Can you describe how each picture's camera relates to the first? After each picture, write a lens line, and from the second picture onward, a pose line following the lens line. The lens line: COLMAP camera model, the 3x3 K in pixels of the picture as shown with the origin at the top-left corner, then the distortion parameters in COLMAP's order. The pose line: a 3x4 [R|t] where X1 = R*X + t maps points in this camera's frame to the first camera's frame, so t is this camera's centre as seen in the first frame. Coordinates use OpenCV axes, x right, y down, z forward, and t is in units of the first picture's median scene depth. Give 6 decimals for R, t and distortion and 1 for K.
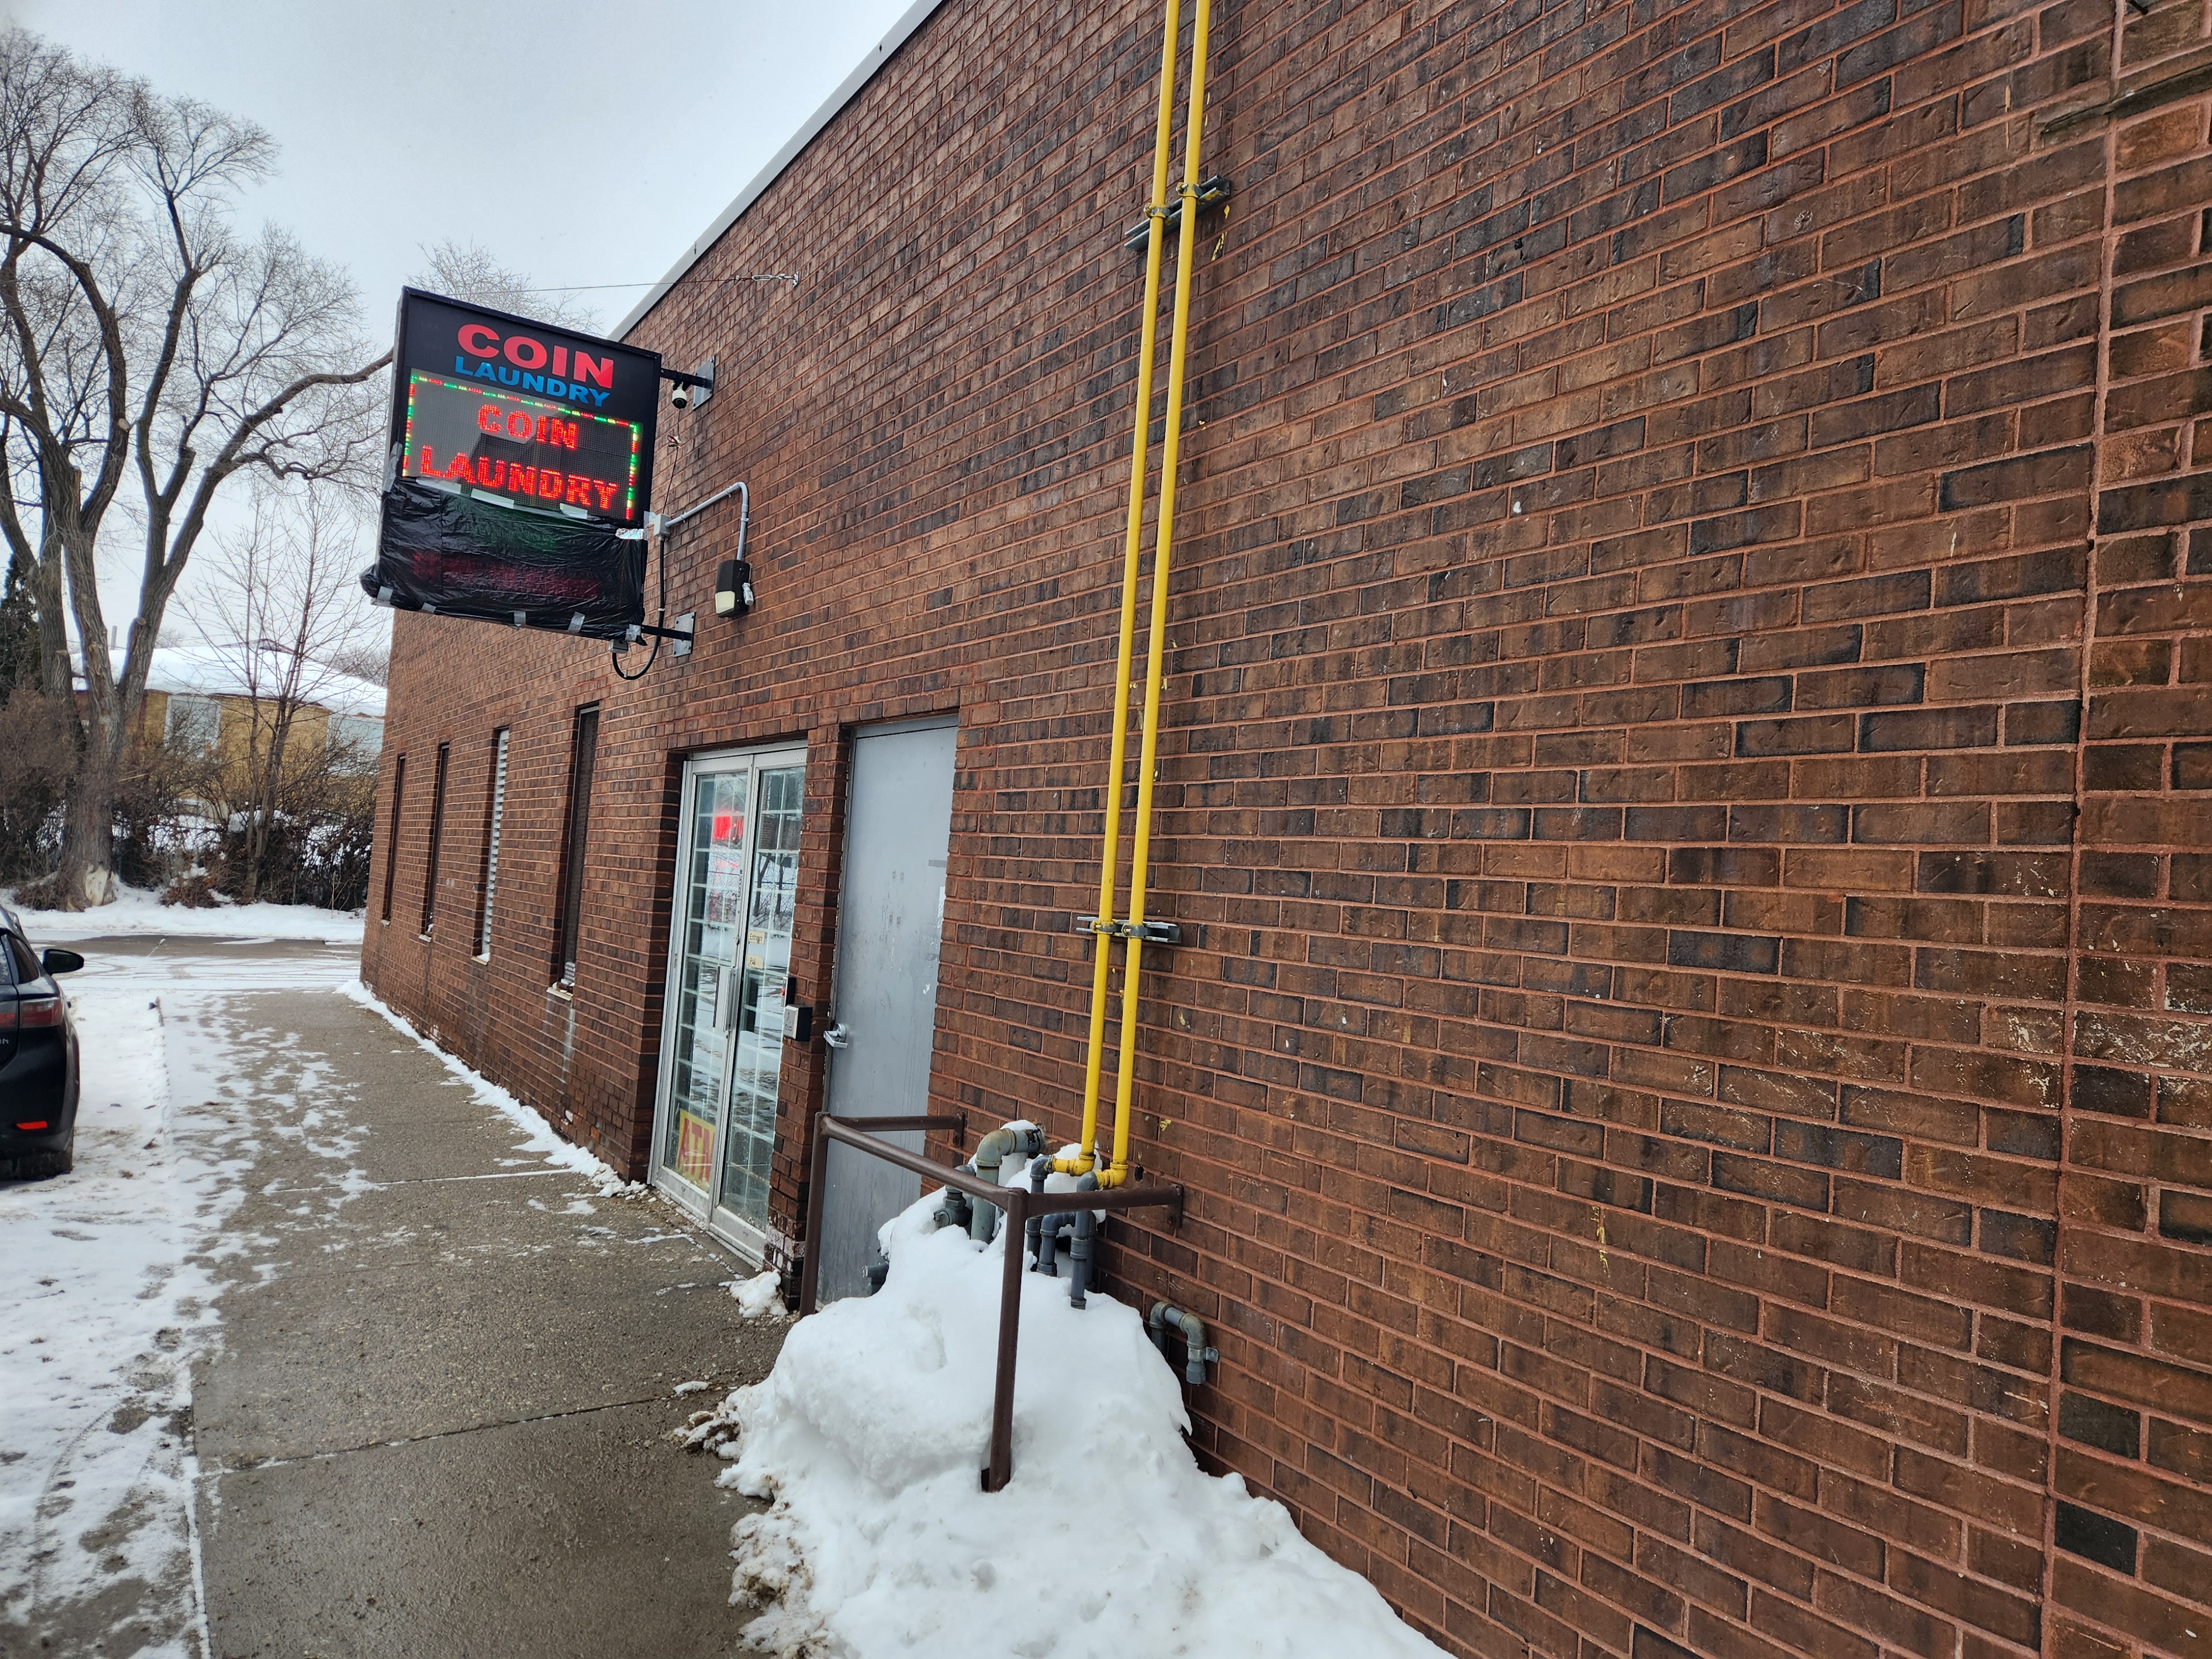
lens RADIAL K [[1489.6, 0, 1119.8], [0, 1489.6, 835.8], [0, 0, 1]] dist [0.075437, -0.057849]
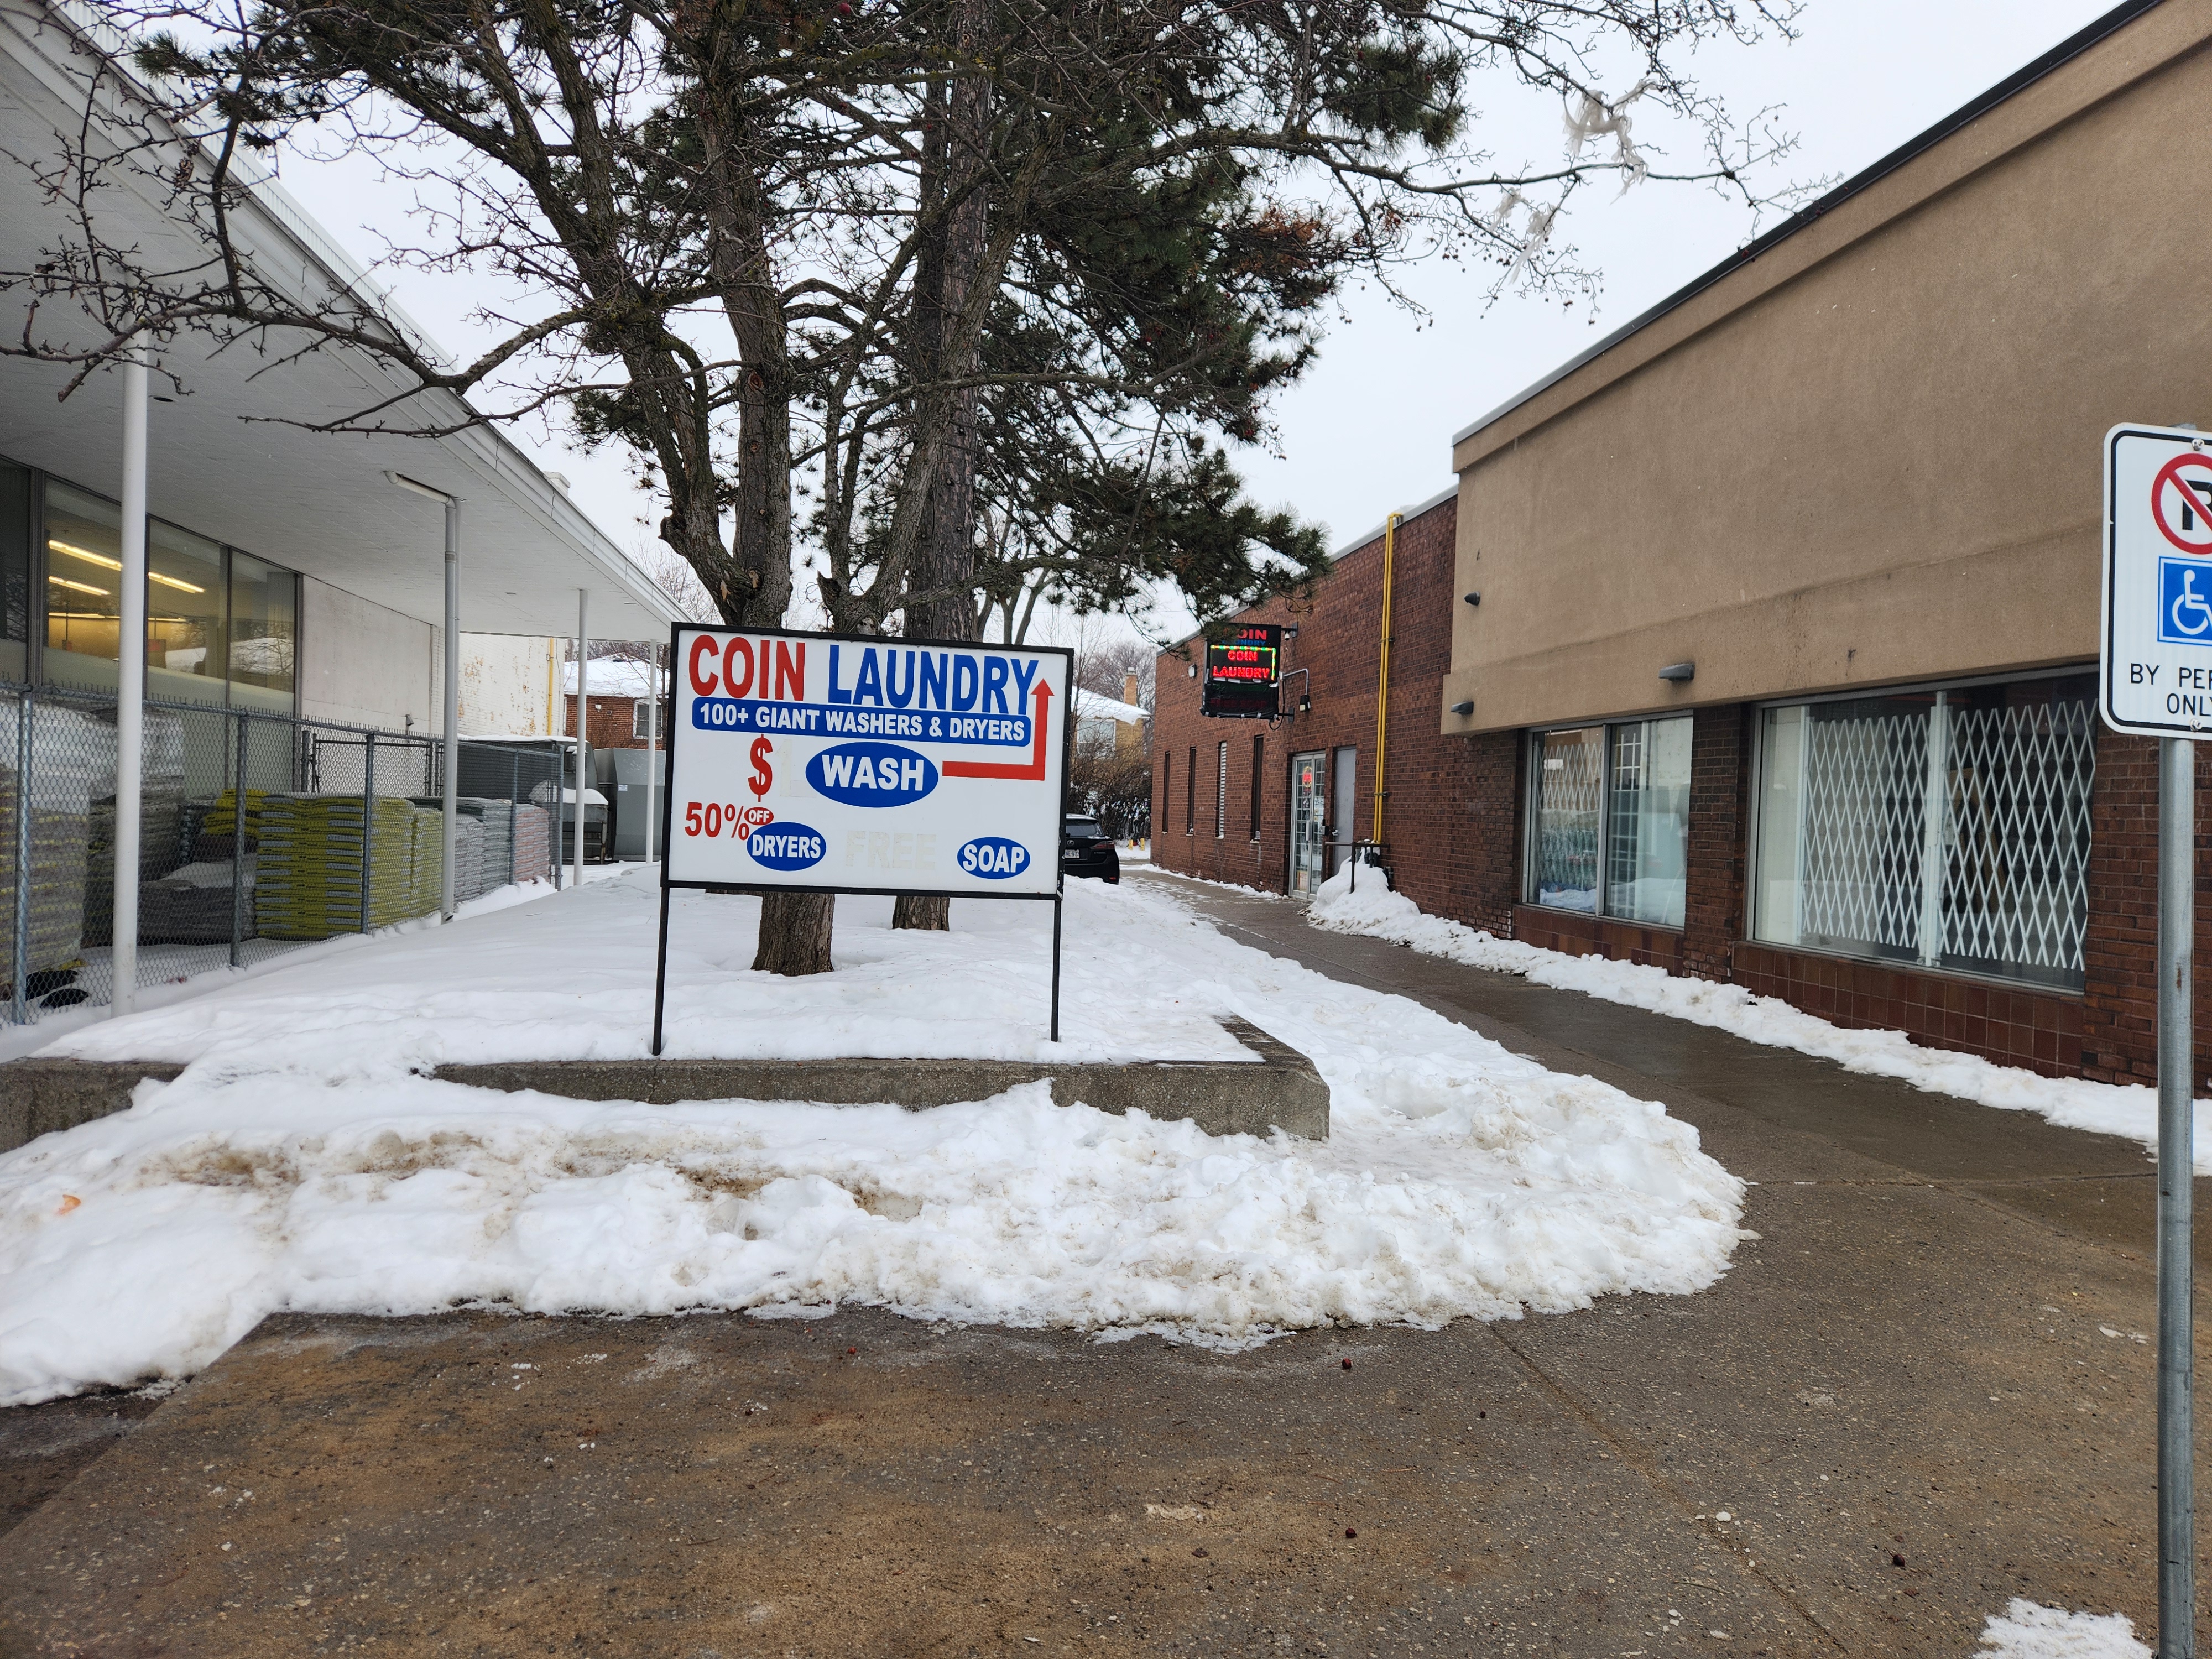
lens RADIAL K [[1489.6, 0, 1119.8], [0, 1489.6, 835.8], [0, 0, 1]] dist [0.075437, -0.057849]
pose [[0.916203, -0.037417, -0.398963, 0.569523], [0.051218, 0.998399, 0.023983, 0.019210], [0.397427, -0.042407, 0.916653, -1.857686]]
